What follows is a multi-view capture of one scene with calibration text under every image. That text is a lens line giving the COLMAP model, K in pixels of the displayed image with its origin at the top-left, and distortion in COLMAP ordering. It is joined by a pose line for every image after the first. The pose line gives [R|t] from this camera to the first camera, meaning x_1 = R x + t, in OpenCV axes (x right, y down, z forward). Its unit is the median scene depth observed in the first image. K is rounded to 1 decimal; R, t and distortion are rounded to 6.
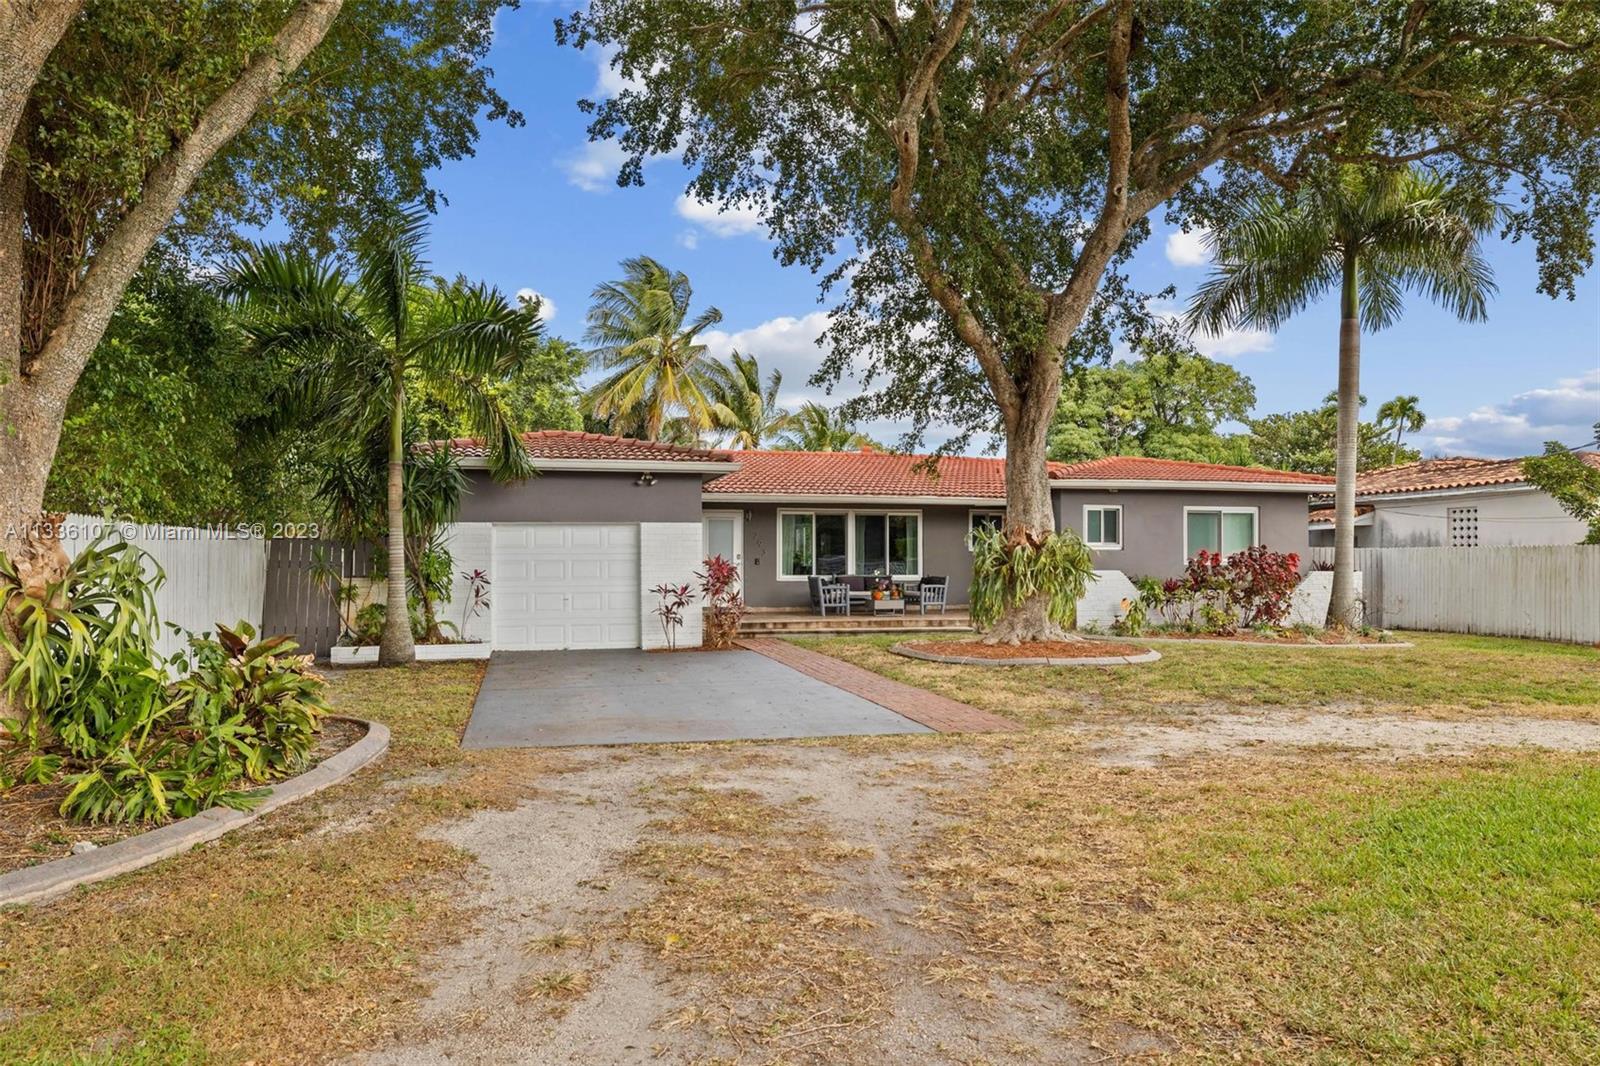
lens RADIAL K [[1054.0, 0, 803.5], [0, 1054.0, 531.6], [0, 0, 1]] dist [-0.000833, 0.001710]
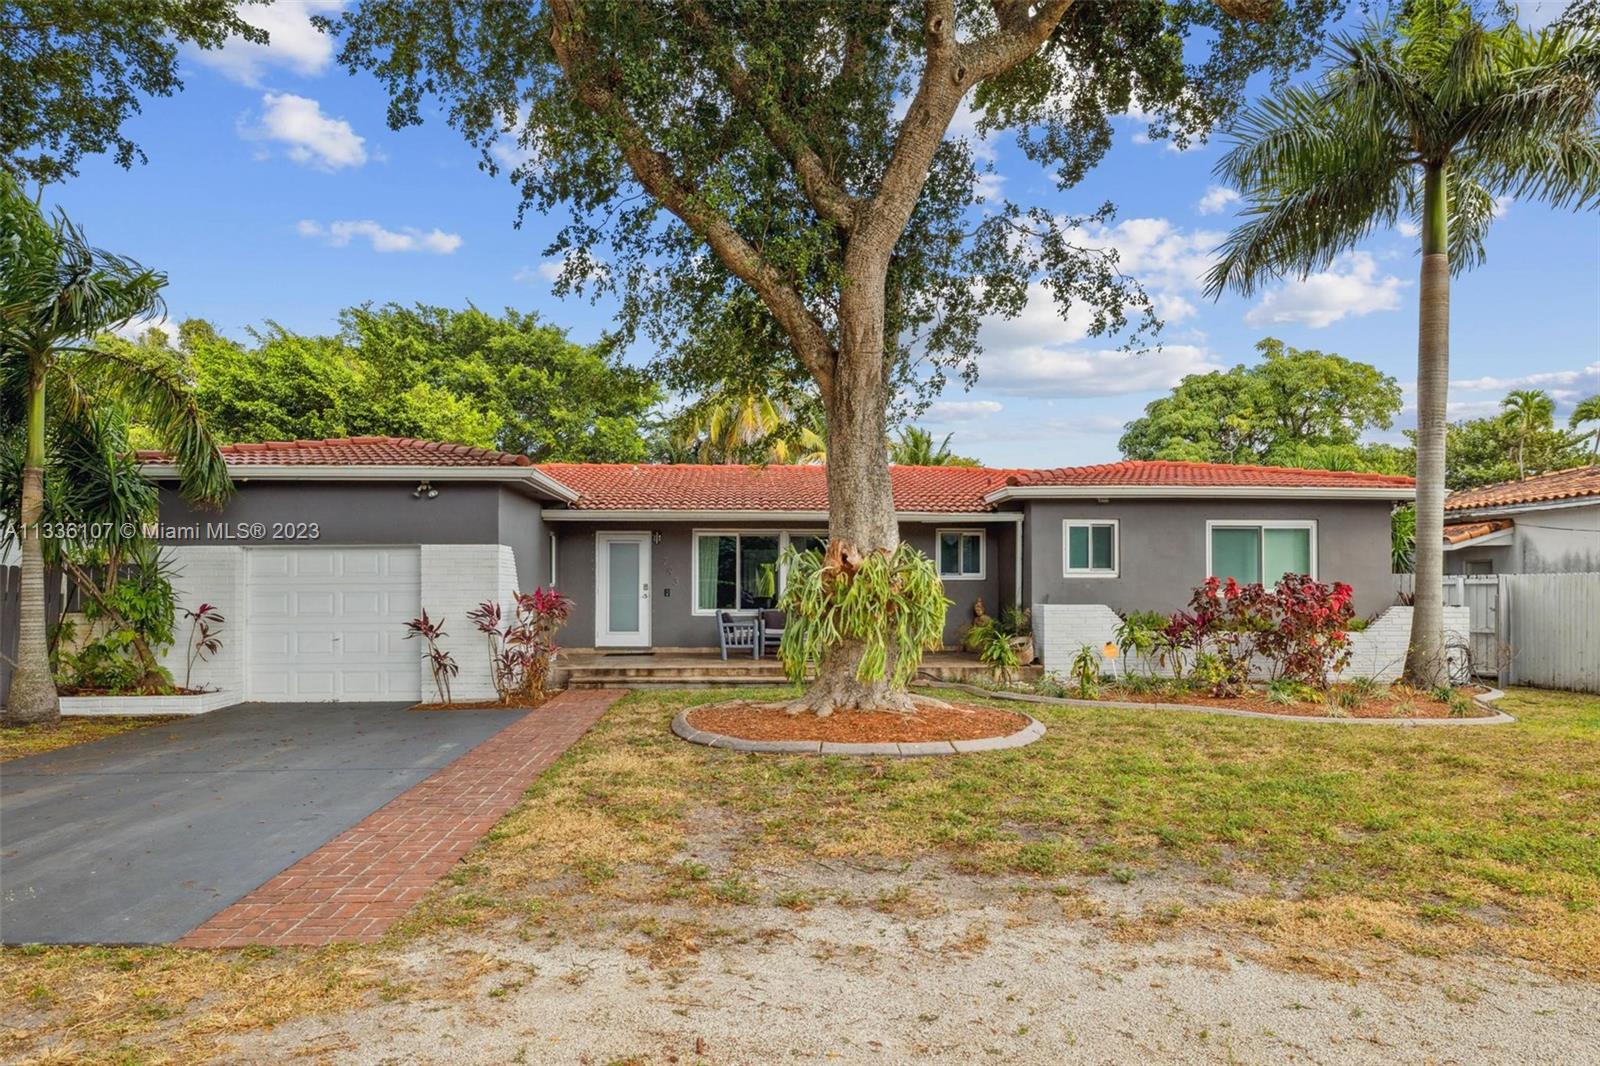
lens RADIAL K [[1001.1, 0, 795.6], [0, 1001.1, 550.3], [0, 0, 1]] dist [0.004732, -0.004288]
pose [[0.982800, -0.007071, -0.184540, 0.215701], [0.004862, 0.999911, -0.012416, 0.005428], [0.184611, 0.011305, 0.982747, 0.251650]]
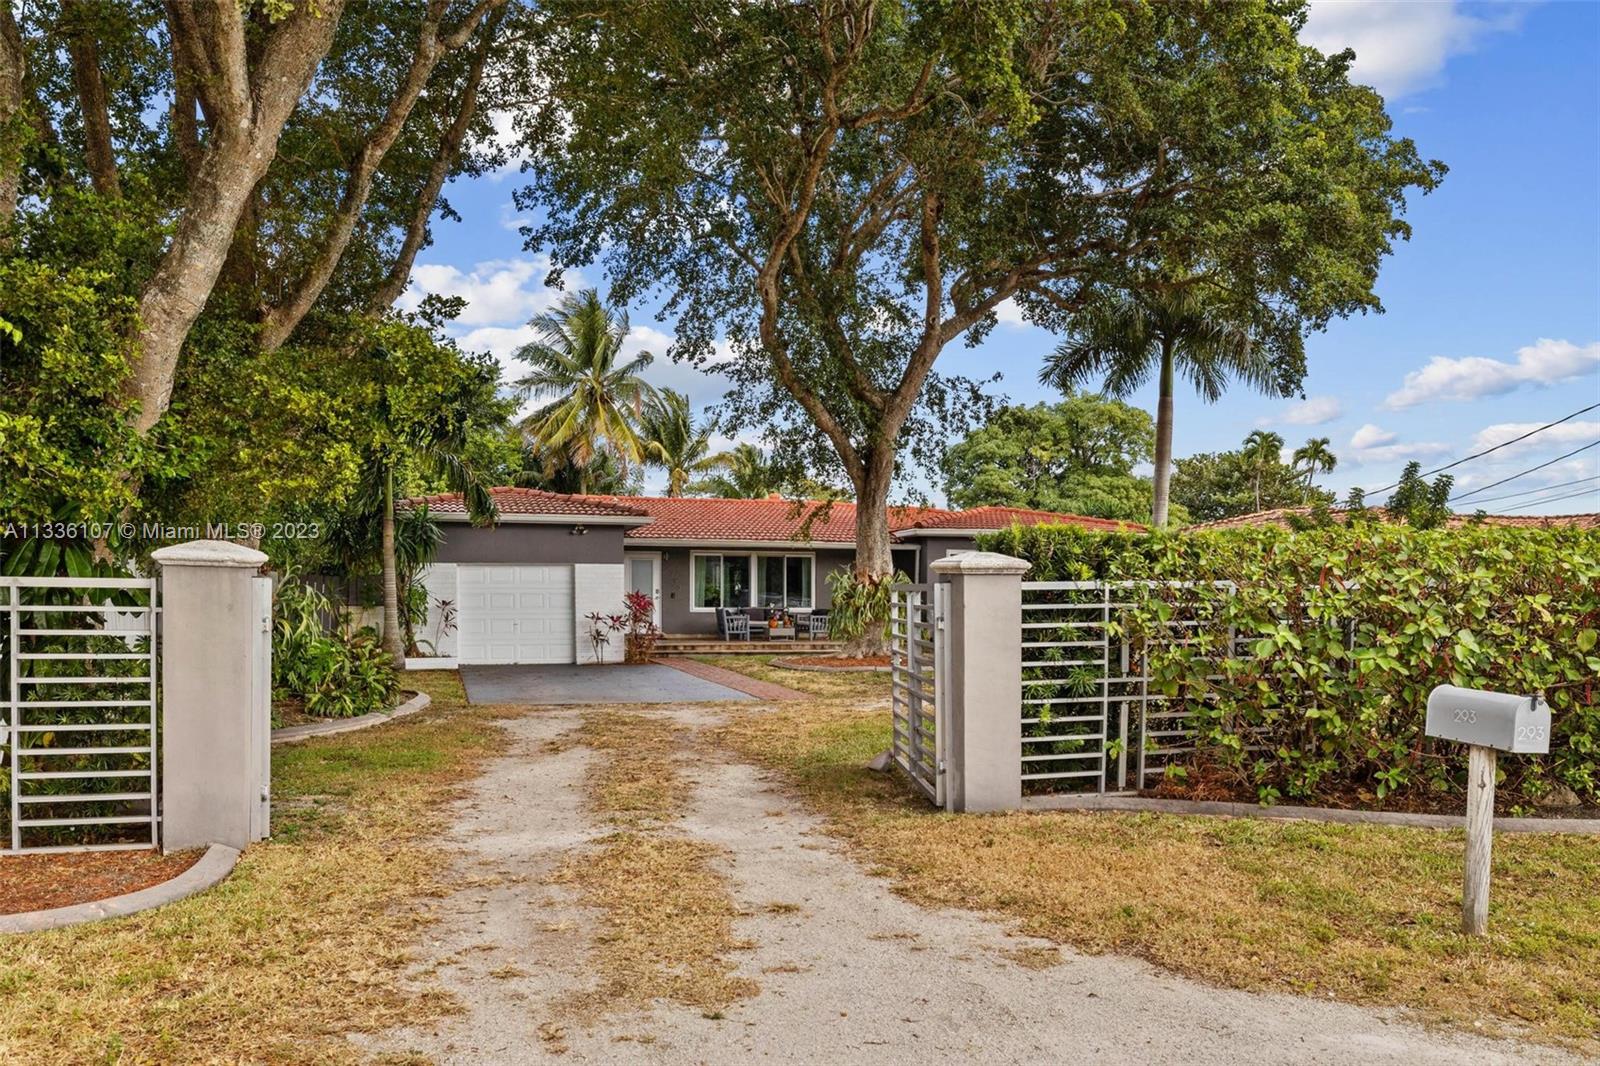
lens RADIAL K [[1169.5, 0, 792.4], [0, 1169.5, 609.6], [0, 0, 1]] dist [-0.010998, -0.001371]
pose [[0.999364, 0.004348, 0.035401, 0.045609], [-0.005719, 0.999233, 0.038729, -0.007905], [-0.035205, -0.038907, 0.998622, -0.332123]]
